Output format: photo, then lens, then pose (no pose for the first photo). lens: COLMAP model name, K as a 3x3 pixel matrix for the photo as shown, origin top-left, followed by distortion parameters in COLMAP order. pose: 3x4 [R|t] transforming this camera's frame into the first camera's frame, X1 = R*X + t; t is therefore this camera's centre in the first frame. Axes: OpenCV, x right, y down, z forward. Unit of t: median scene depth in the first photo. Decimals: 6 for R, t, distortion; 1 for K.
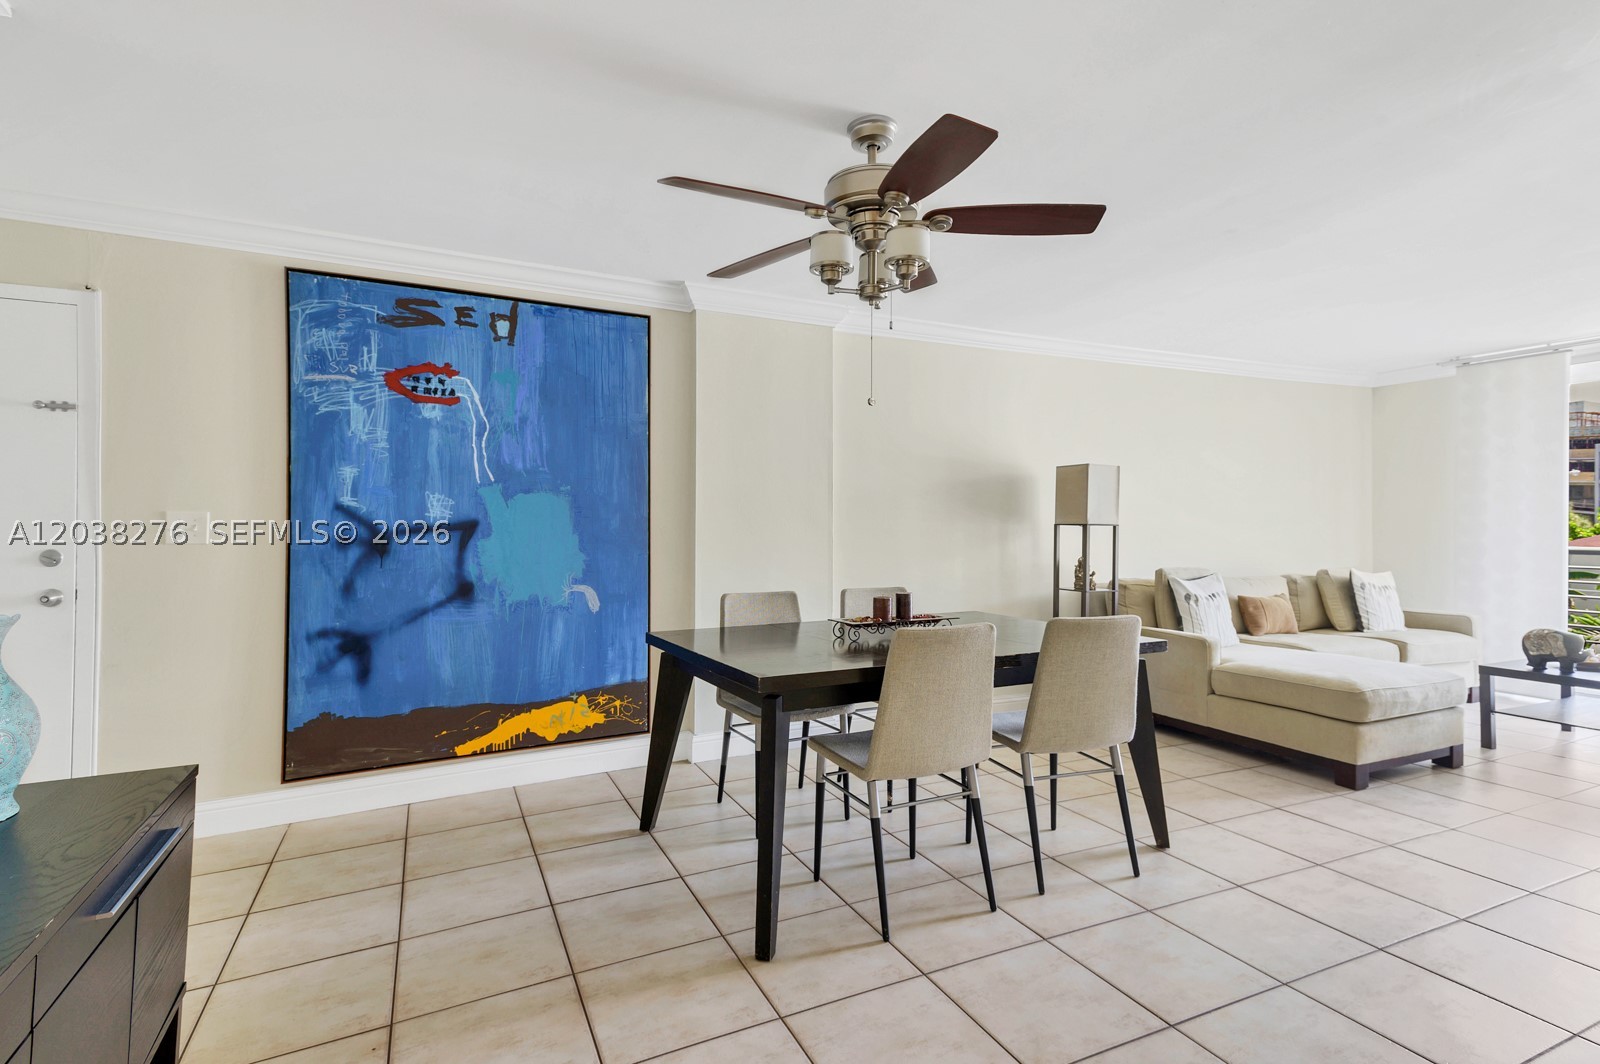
lens RADIAL K [[762.7, 0, 815.1], [0, 762.7, 519.2], [0, 0, 1]] dist [0.054286, -0.013791]
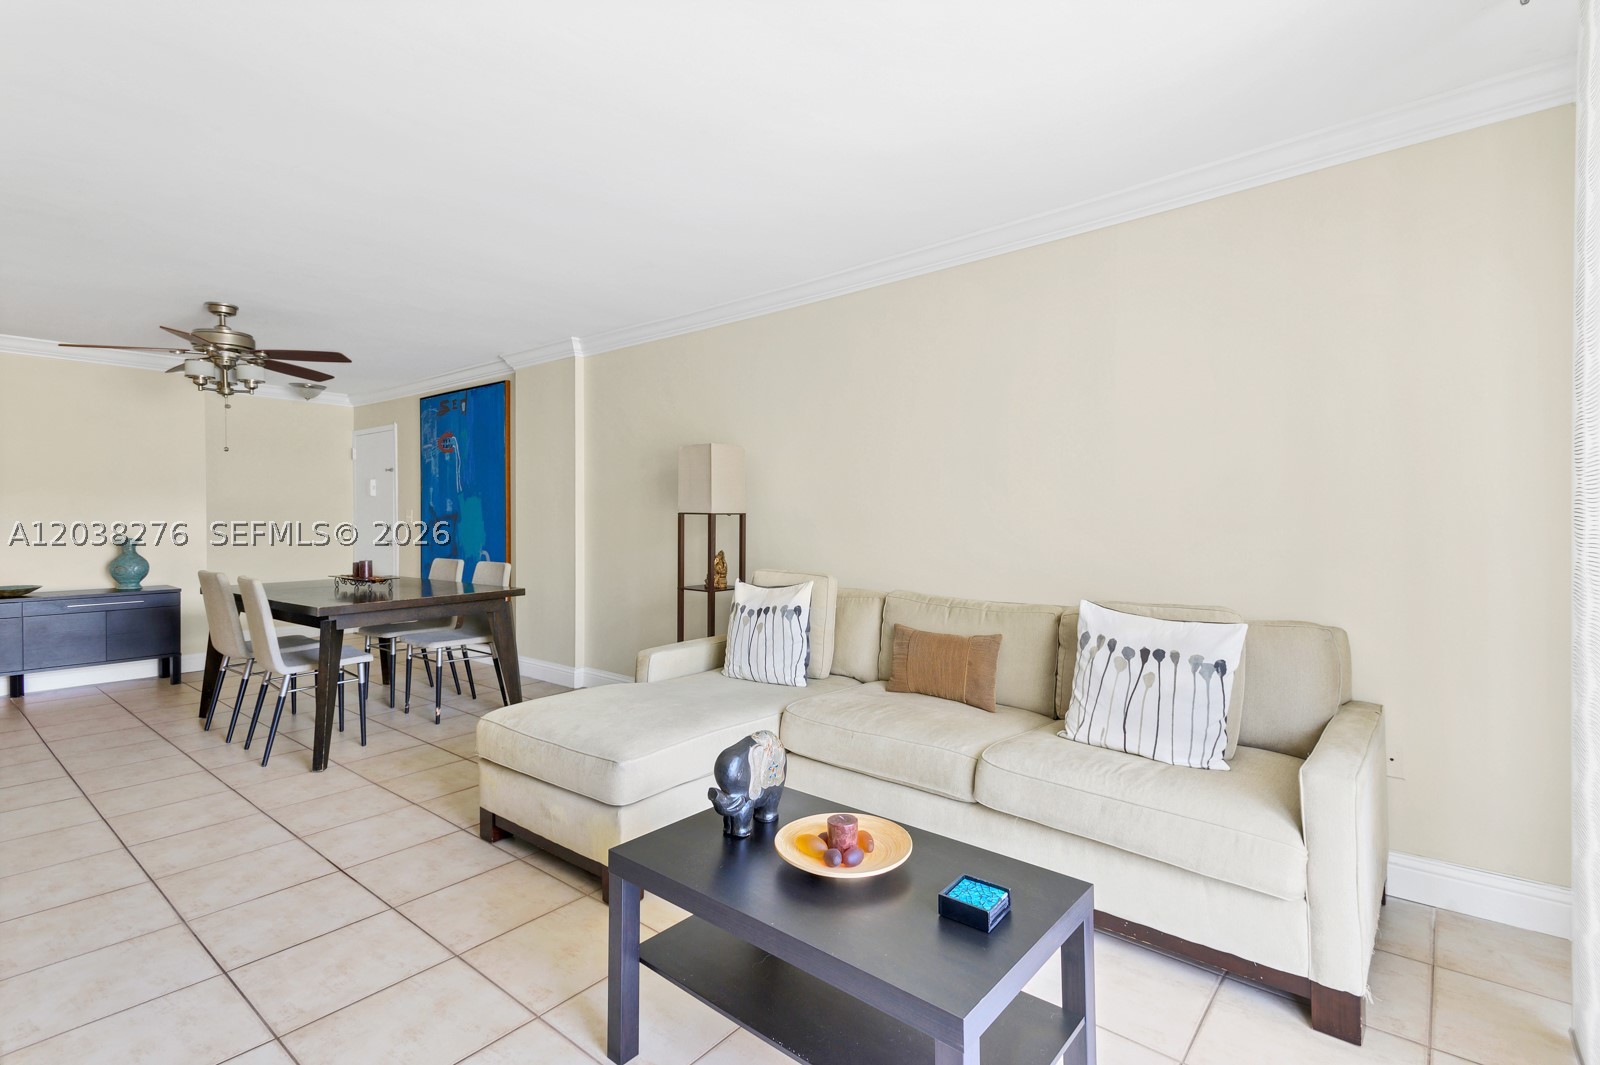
lens RADIAL K [[762.7, 0, 825.1], [0, 762.7, 522.2], [0, 0, 1]] dist [0.054286, -0.013791]
pose [[0.420714, 0.010643, -0.907131, 1.574775], [0.010525, 0.999807, 0.016612, 0.003191], [0.907132, -0.016537, 0.420521, 0.985572]]
